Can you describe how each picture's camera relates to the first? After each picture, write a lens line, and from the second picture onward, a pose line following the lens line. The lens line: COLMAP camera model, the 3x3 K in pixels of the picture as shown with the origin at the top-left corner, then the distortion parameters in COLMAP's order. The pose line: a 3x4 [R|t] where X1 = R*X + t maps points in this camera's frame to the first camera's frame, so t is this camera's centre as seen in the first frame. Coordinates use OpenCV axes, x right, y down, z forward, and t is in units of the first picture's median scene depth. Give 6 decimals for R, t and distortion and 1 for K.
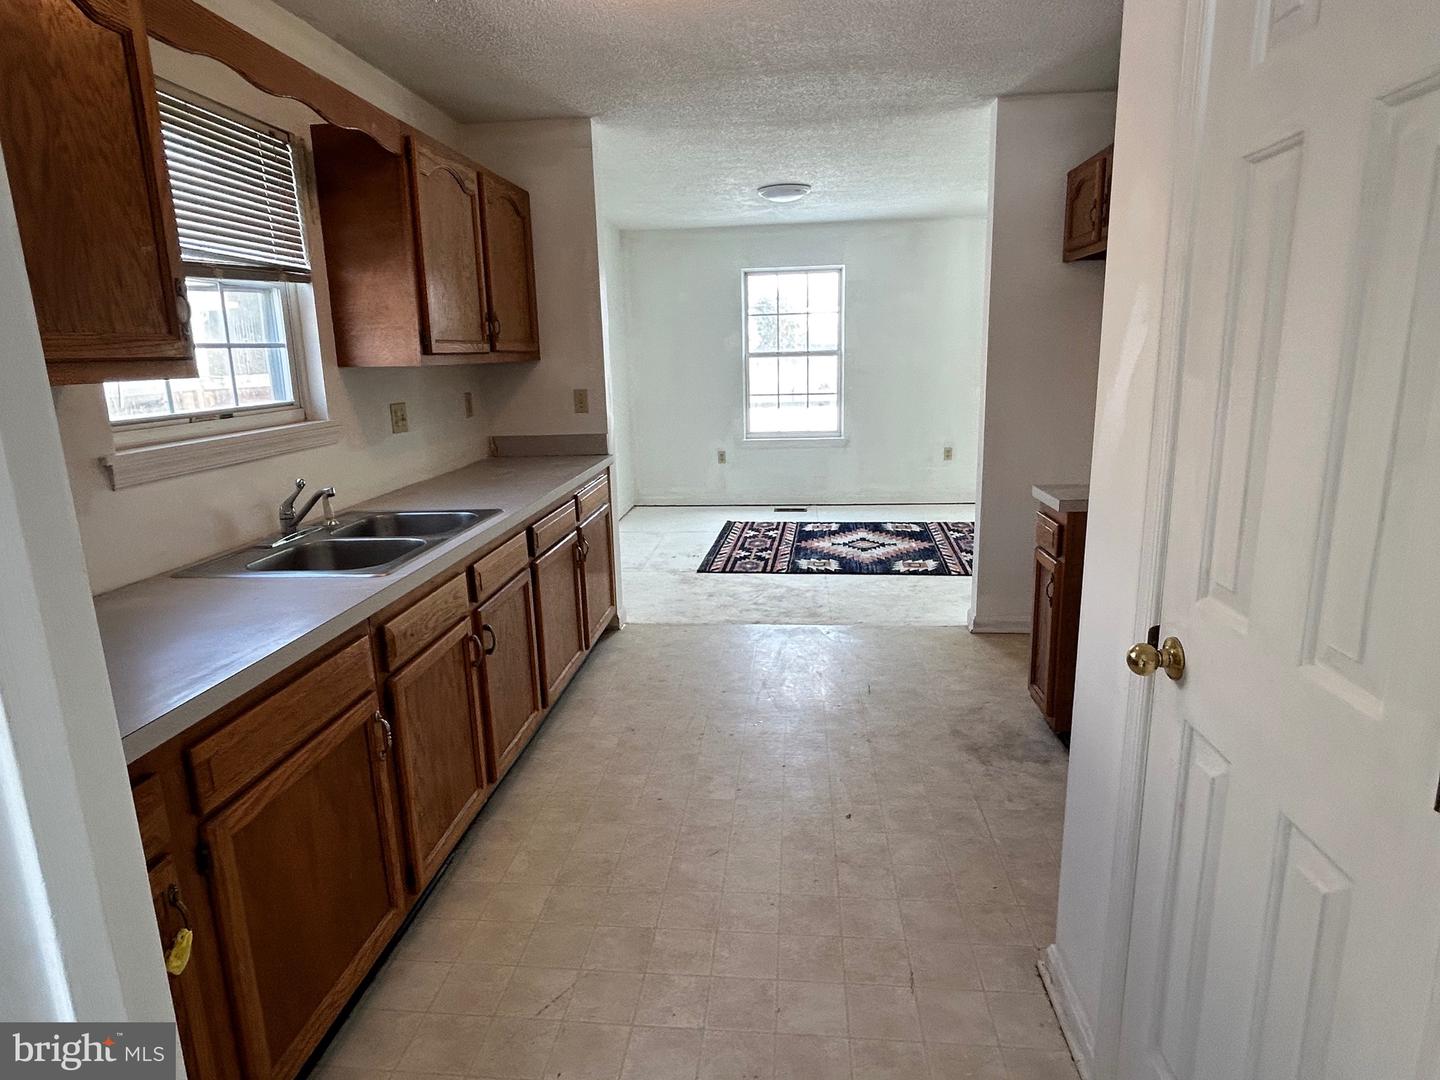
lens RADIAL K [[823.5, 0, 720.4], [0, 823.5, 539.4], [0, 0, 1]] dist [0.010577, 0.000428]
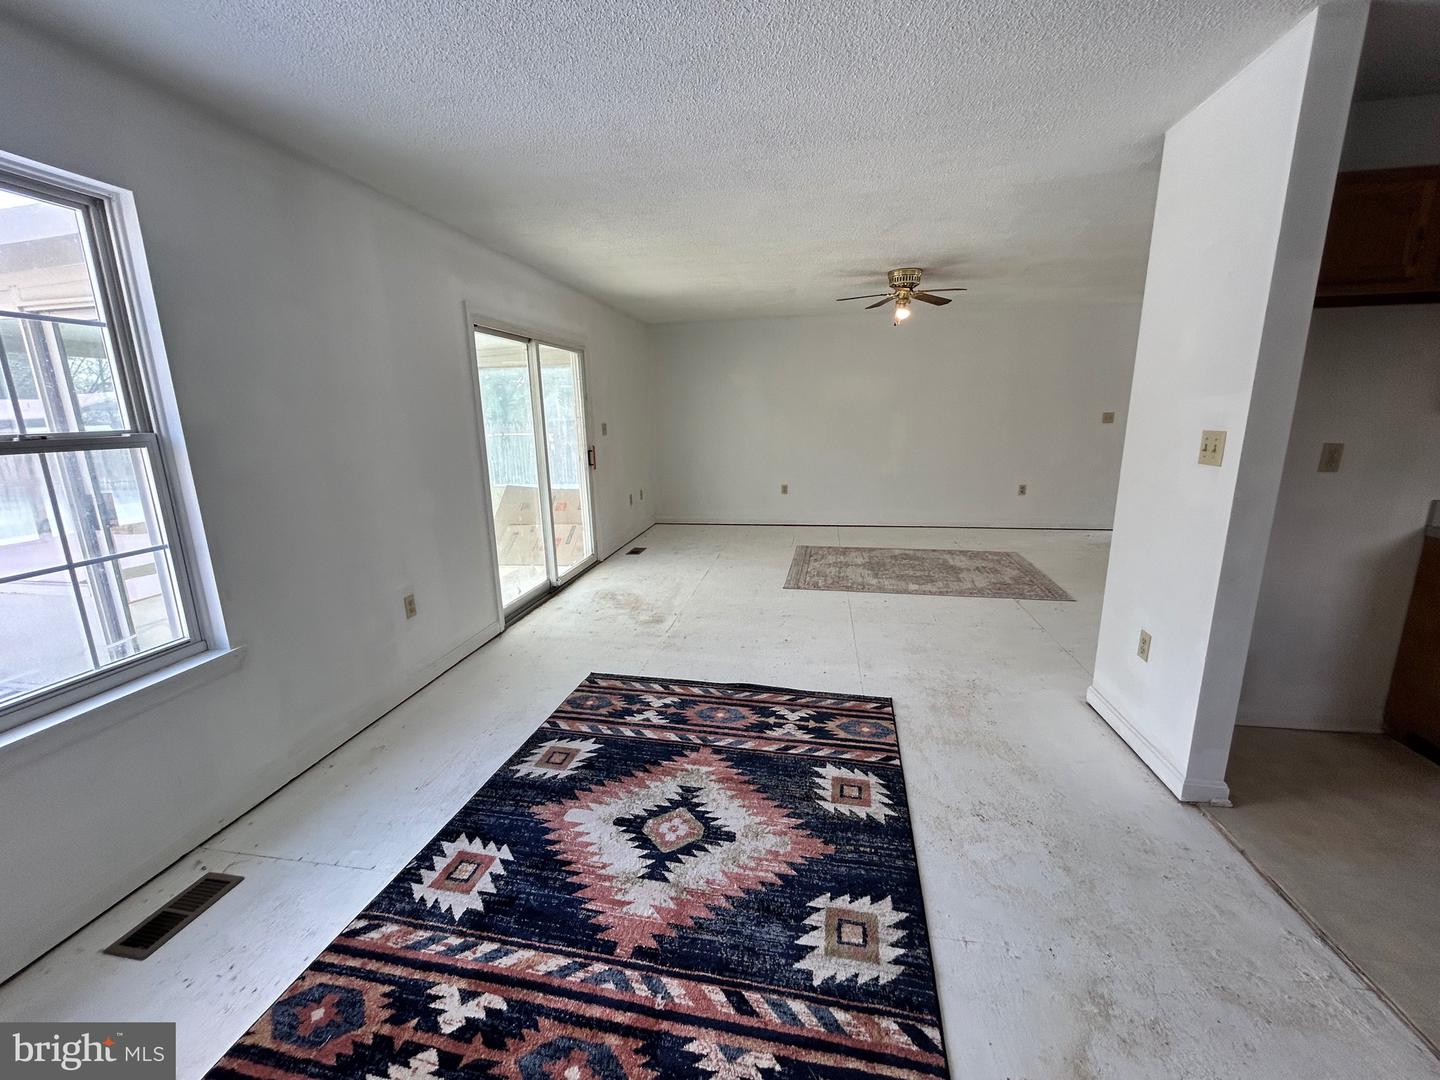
lens RADIAL K [[583.0, 0, 717.1], [0, 583.0, 538.1], [0, 0, 1]] dist [0.000818, 0.000445]
pose [[0.074550, -0.184781, 0.979948, -0.249213], [0.239290, 0.957287, 0.162304, -0.412909], [-0.968082, 0.222392, 0.115582, 1.835258]]
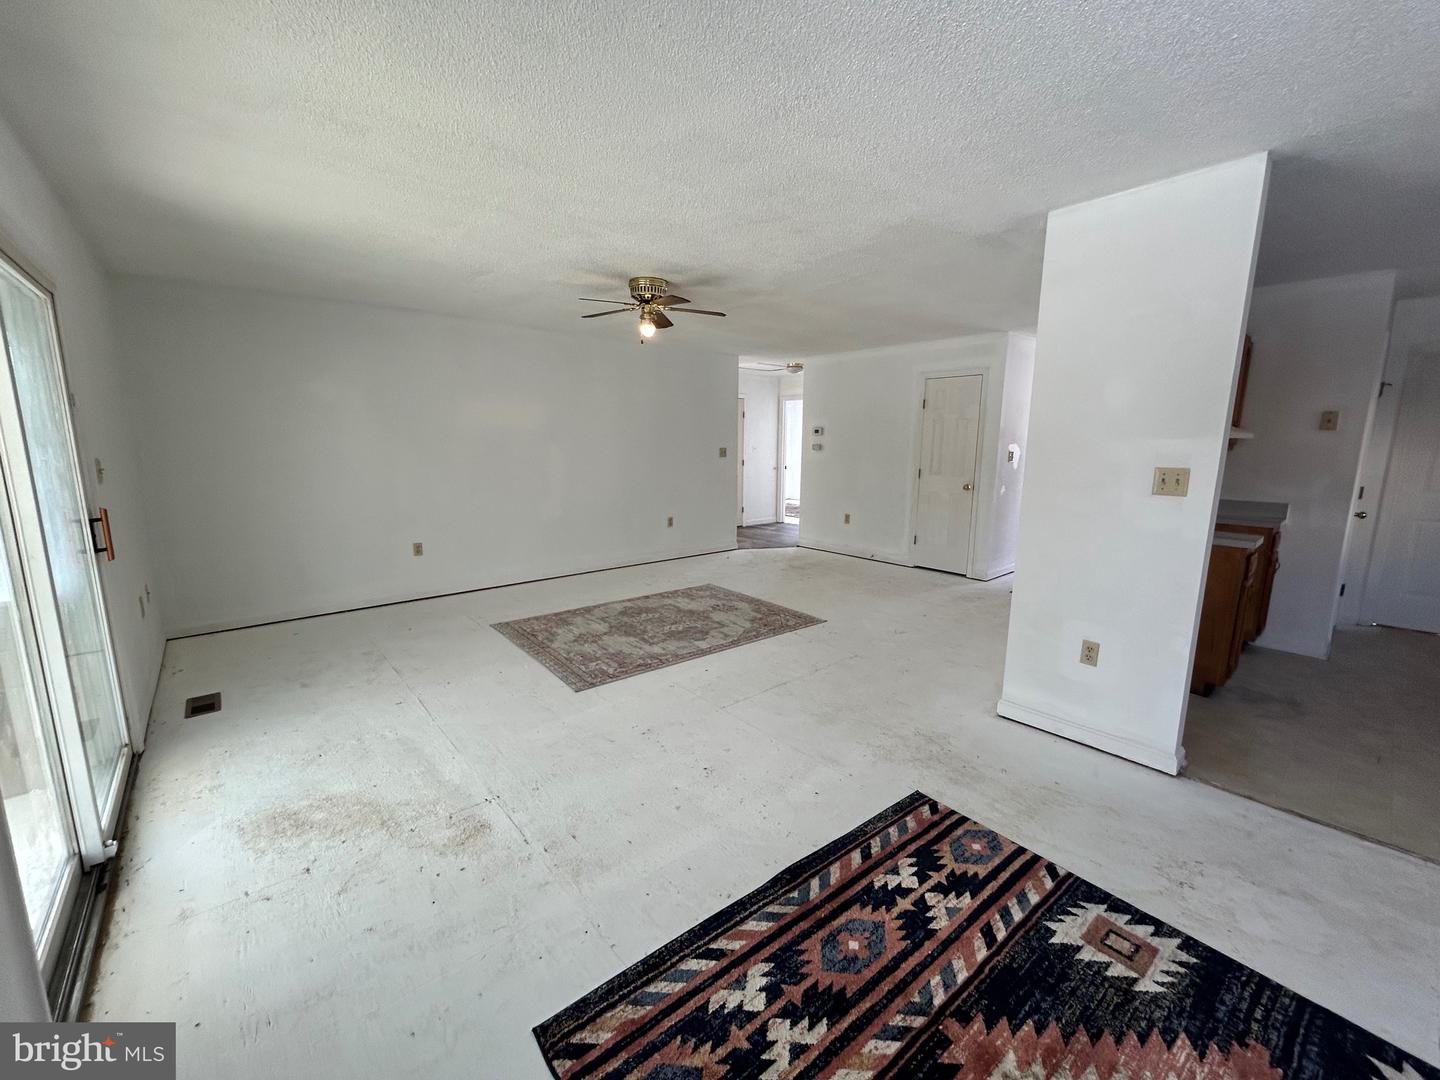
lens RADIAL K [[583.0, 0, 721.8], [0, 583.0, 535.4], [0, 0, 1]] dist [0.000818, 0.000445]
pose [[-0.723241, -0.087063, 0.685086, 0.358115], [0.169610, 0.939244, 0.298418, -0.546579], [-0.669444, 0.332026, -0.664533, 2.328274]]
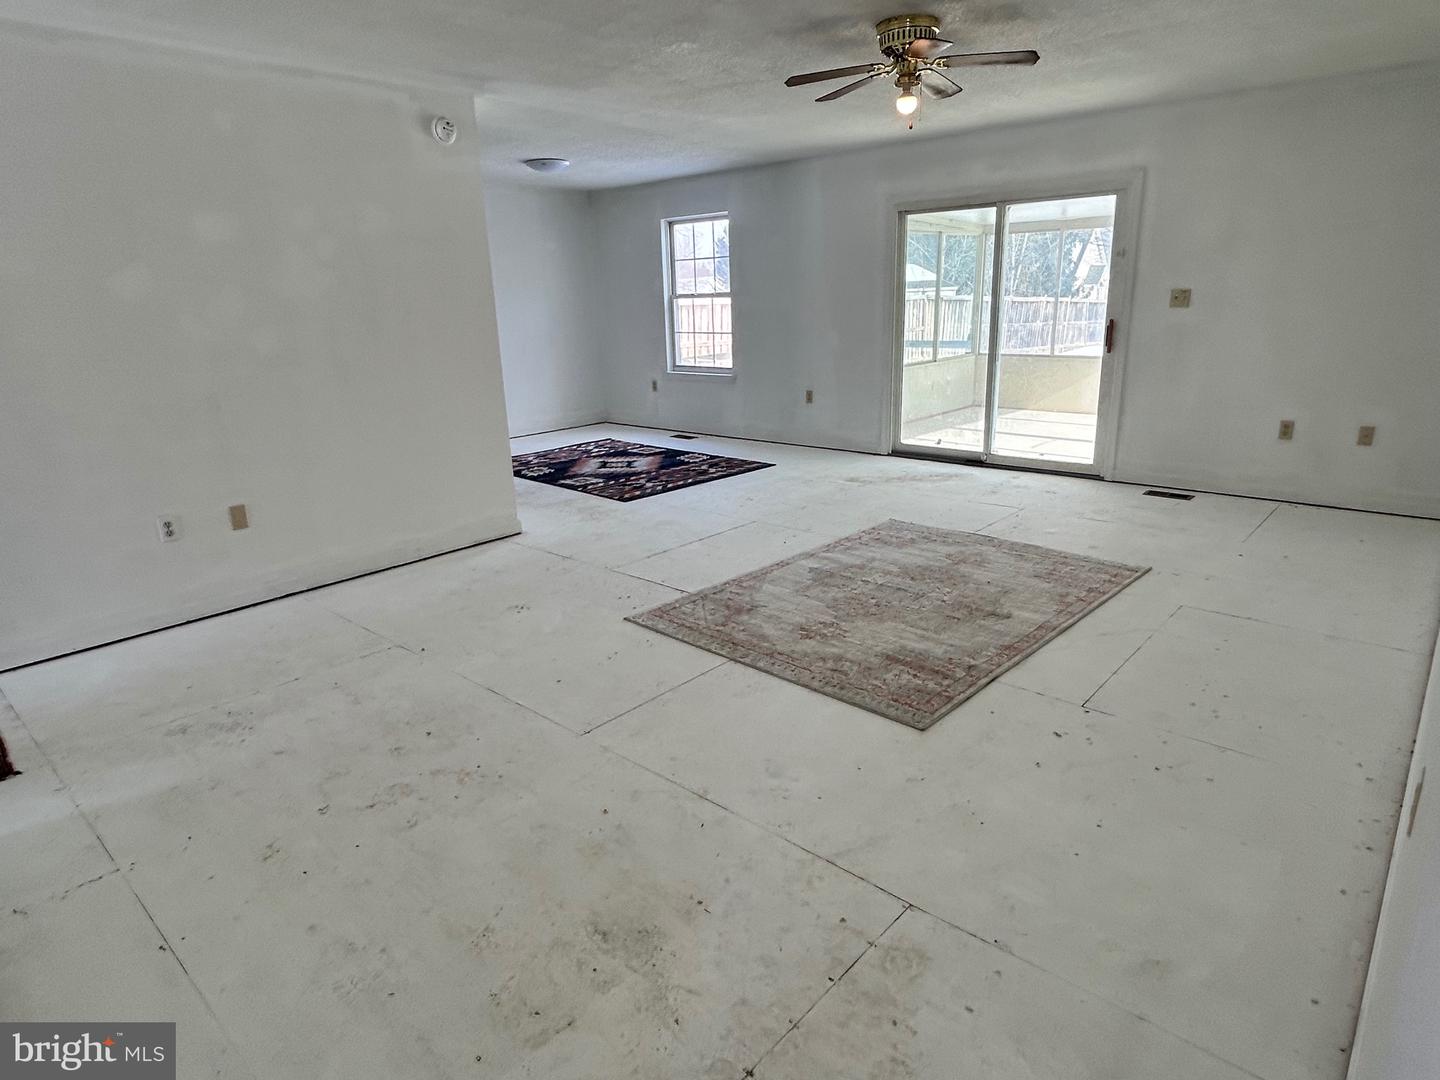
lens RADIAL K [[839.8, 0, 717.2], [0, 839.8, 540.4], [0, 0, 1]] dist [0.002571, 0.000375]
pose [[0.799216, 0.173540, -0.575445, 2.026428], [-0.126968, 0.984551, 0.120575, -0.101388], [0.587480, -0.023302, 0.808903, 0.236956]]
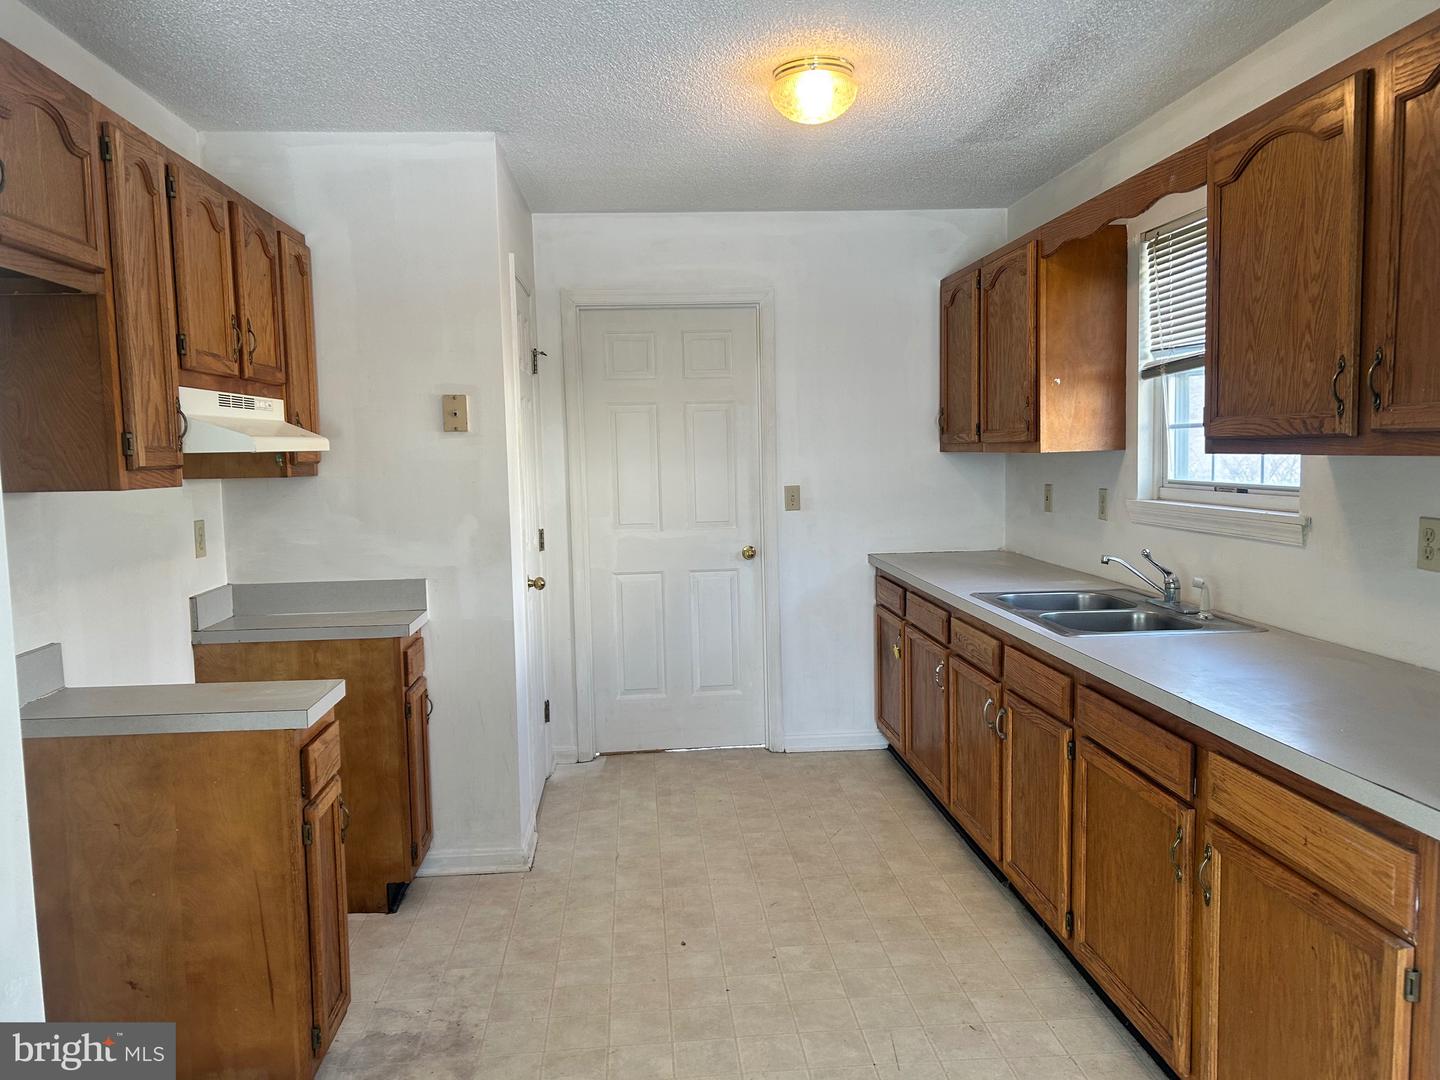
lens RADIAL K [[1074.6, 0, 719.2], [0, 1074.6, 555.2], [0, 0, 1]] dist [0.041657, -0.045668]
pose [[-0.984294, 0.066478, -0.163543, 0.213545], [0.010081, 0.946044, 0.323882, -0.414245], [0.176250, 0.317146, -0.931855, 1.737833]]
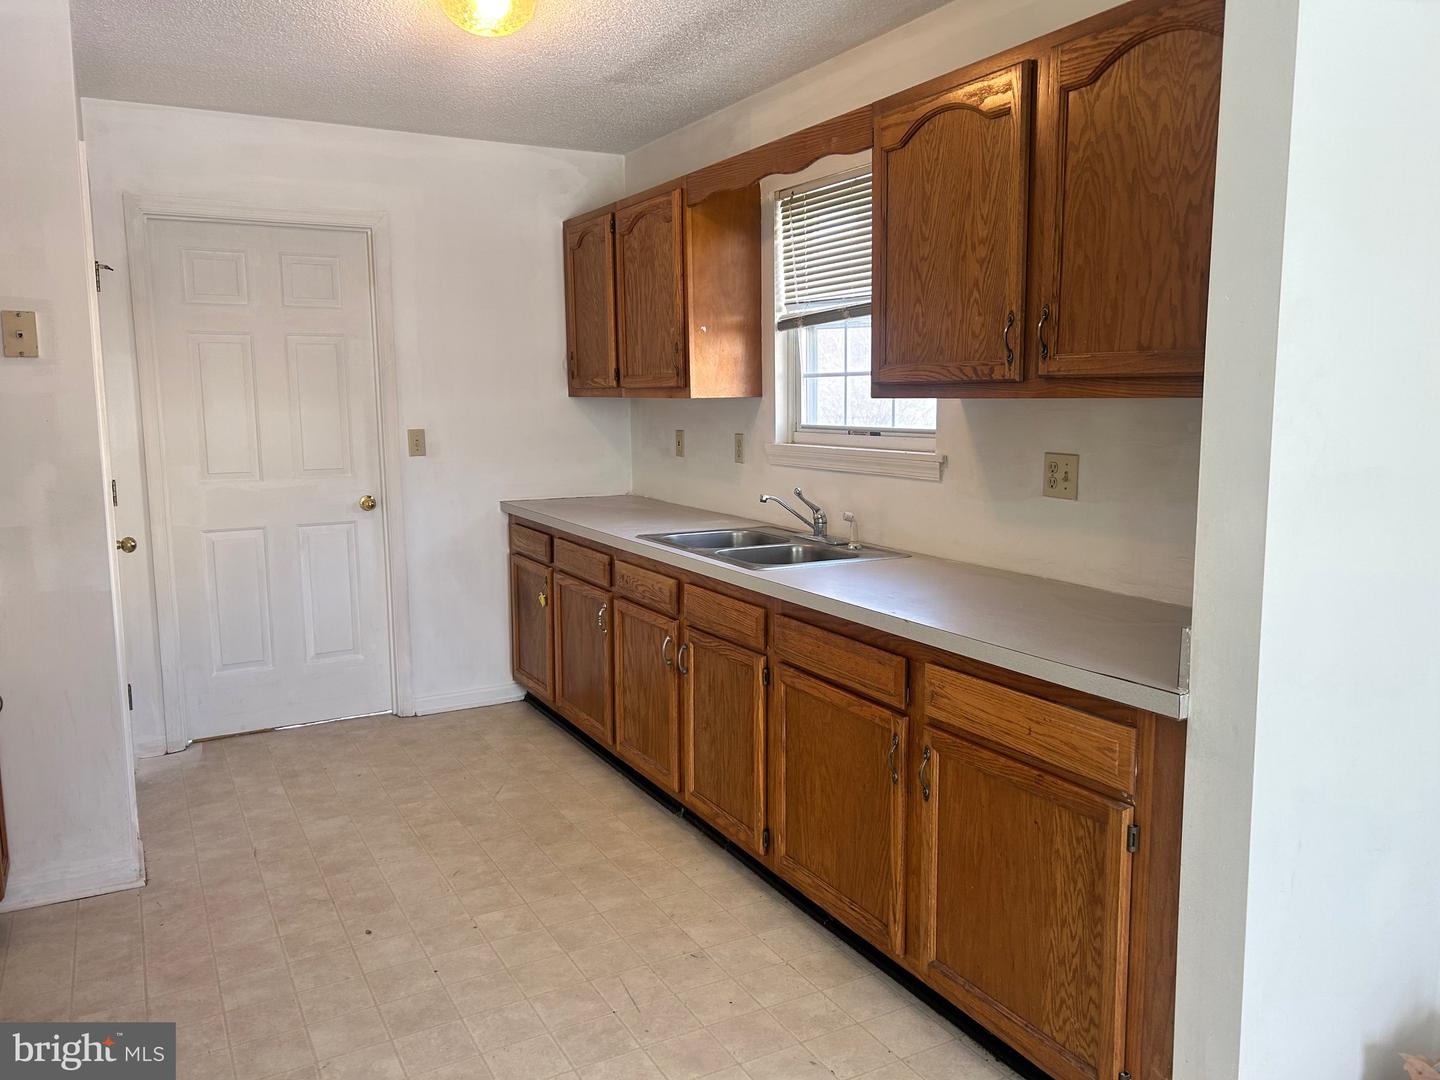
lens RADIAL K [[1074.6, 0, 734.9], [0, 1074.6, 537.4], [0, 0, 1]] dist [0.041657, -0.045668]
pose [[-0.821294, 0.107792, -0.560230, 0.332961], [-0.102024, 0.938409, 0.330122, -0.390813], [0.561309, 0.328284, -0.759712, 1.663136]]
